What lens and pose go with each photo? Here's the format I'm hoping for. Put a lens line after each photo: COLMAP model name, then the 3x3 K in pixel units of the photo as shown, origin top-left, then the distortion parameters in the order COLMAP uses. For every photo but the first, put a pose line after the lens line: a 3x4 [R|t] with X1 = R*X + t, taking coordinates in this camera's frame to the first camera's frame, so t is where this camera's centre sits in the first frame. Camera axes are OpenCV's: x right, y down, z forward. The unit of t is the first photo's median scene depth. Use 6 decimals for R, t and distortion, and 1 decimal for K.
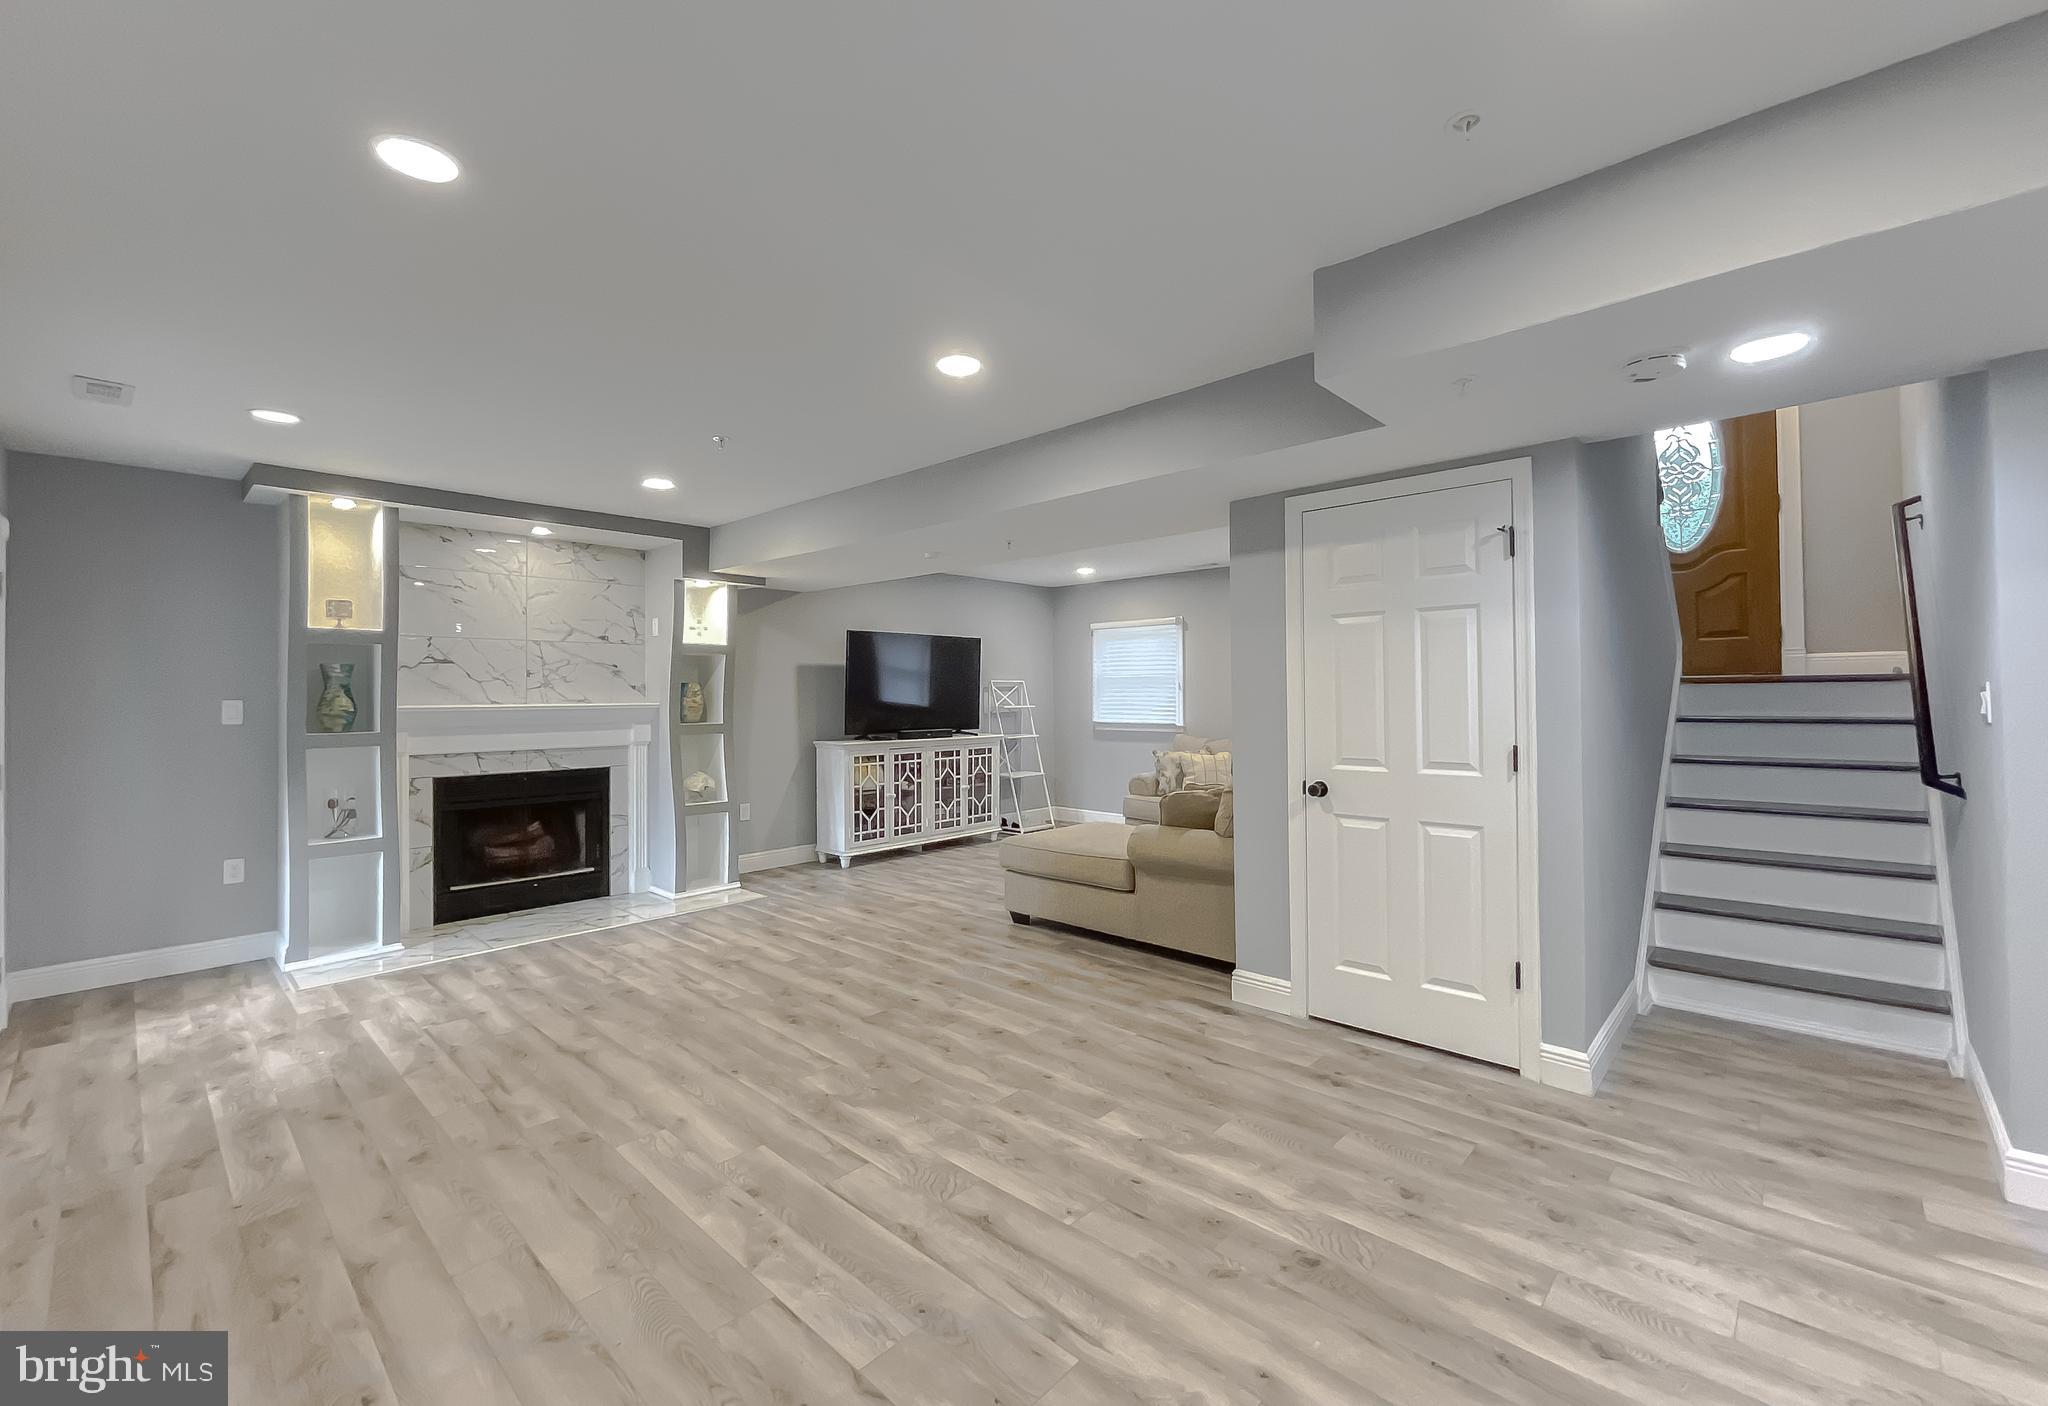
lens RADIAL K [[847.5, 0, 992.8], [0, 847.5, 687.9], [0, 0, 1]] dist [-0.002256, 0.001080]
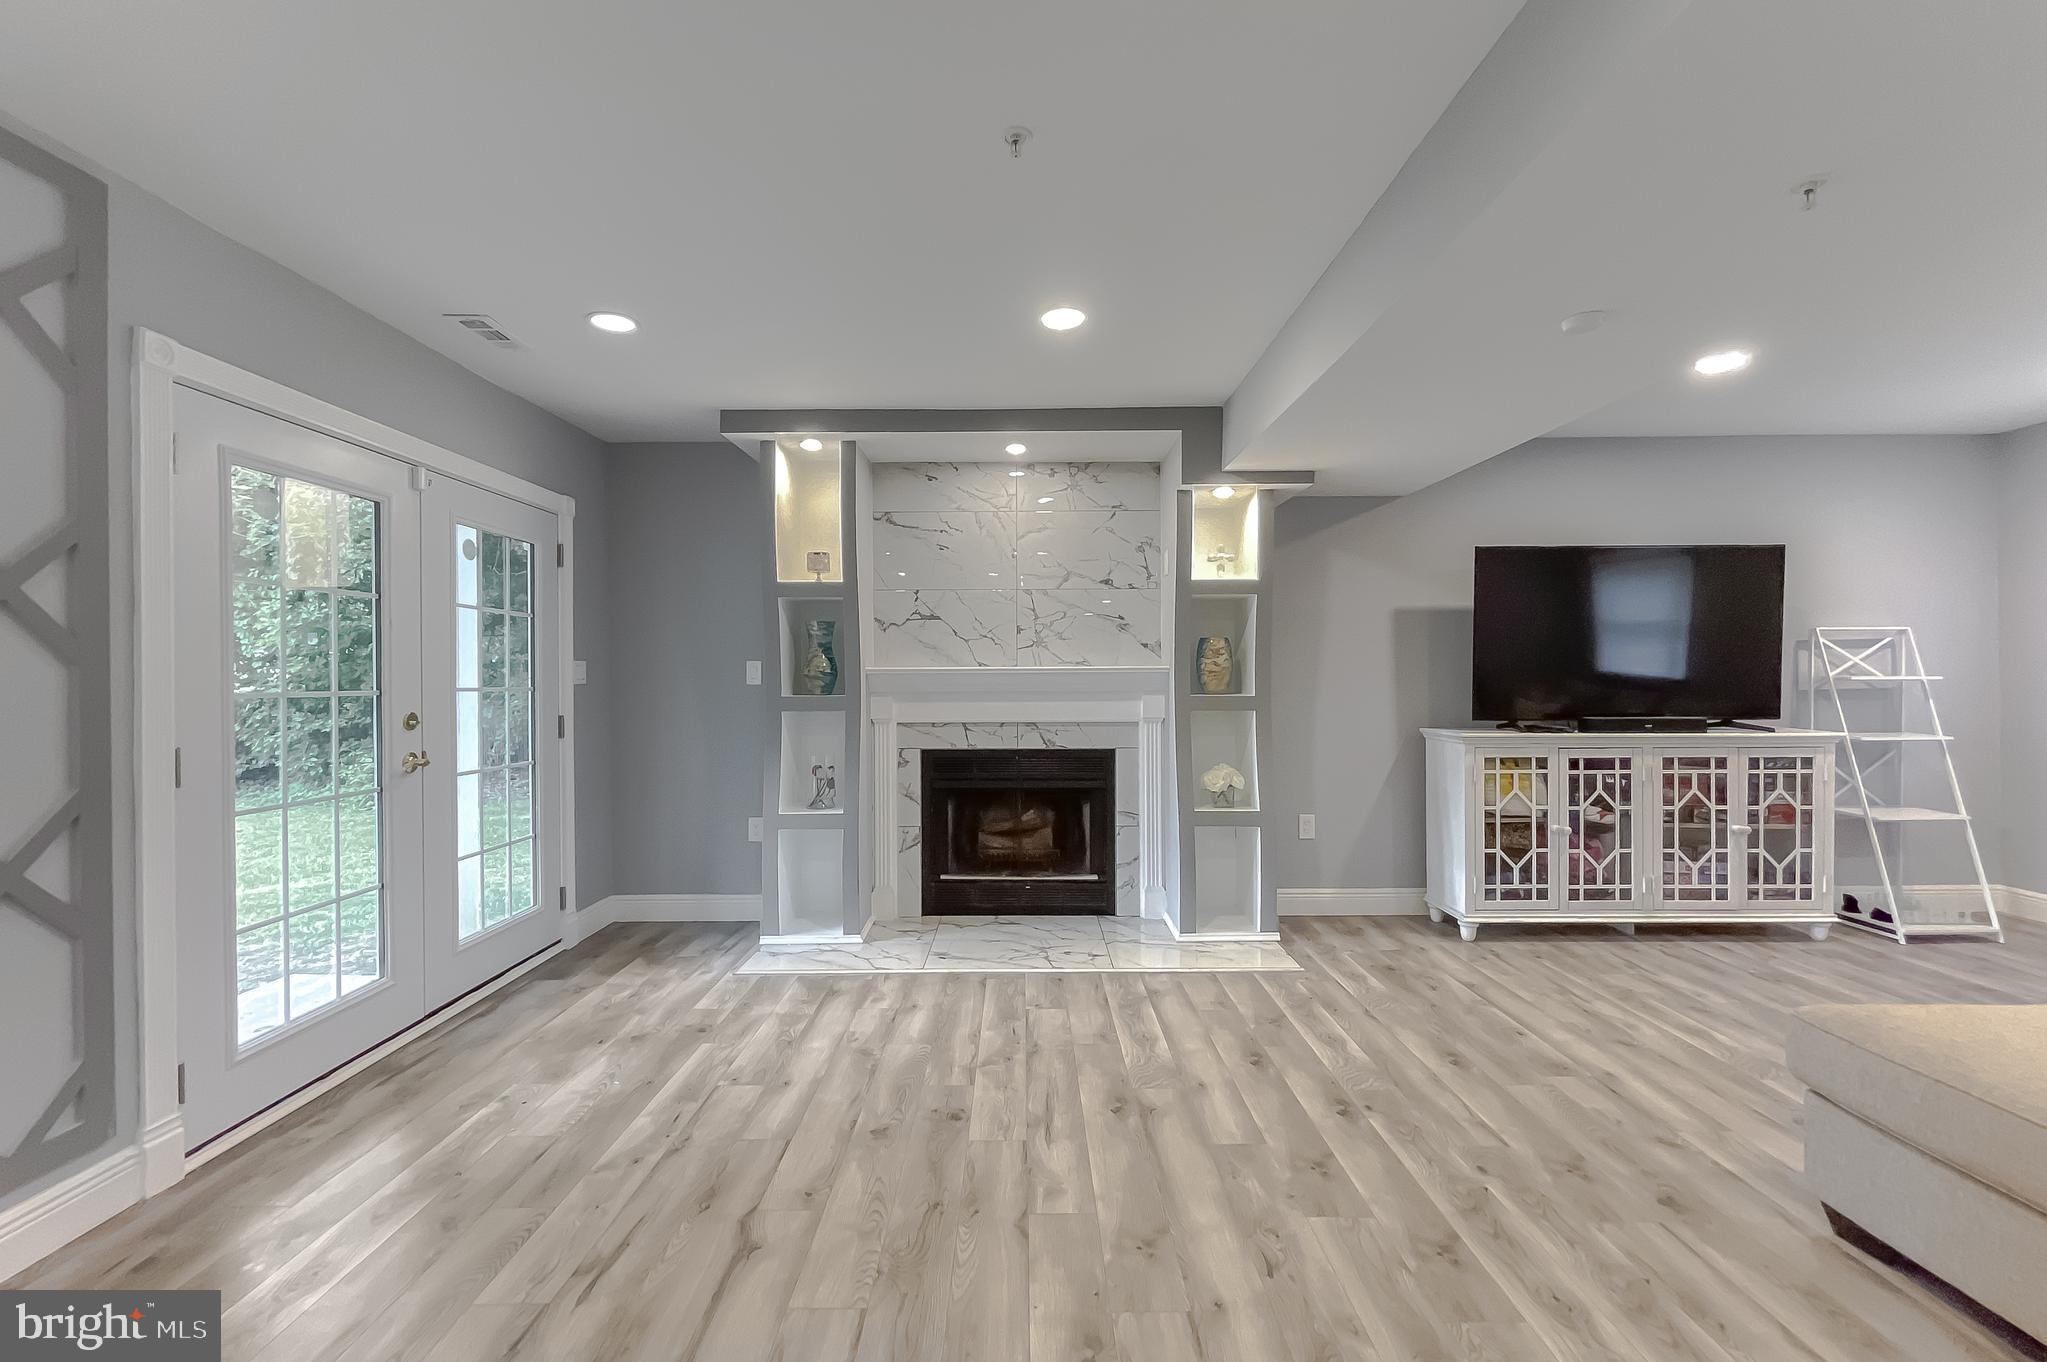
lens RADIAL K [[840.3, 0, 1015.7], [0, 840.3, 674.7], [0, 0, 1]] dist [0.001765, -0.001418]
pose [[0.702360, 0.002662, -0.711817, 0.036684], [0.005798, 0.999938, 0.009461, 0.023440], [0.711799, -0.010772, 0.702301, 0.516225]]
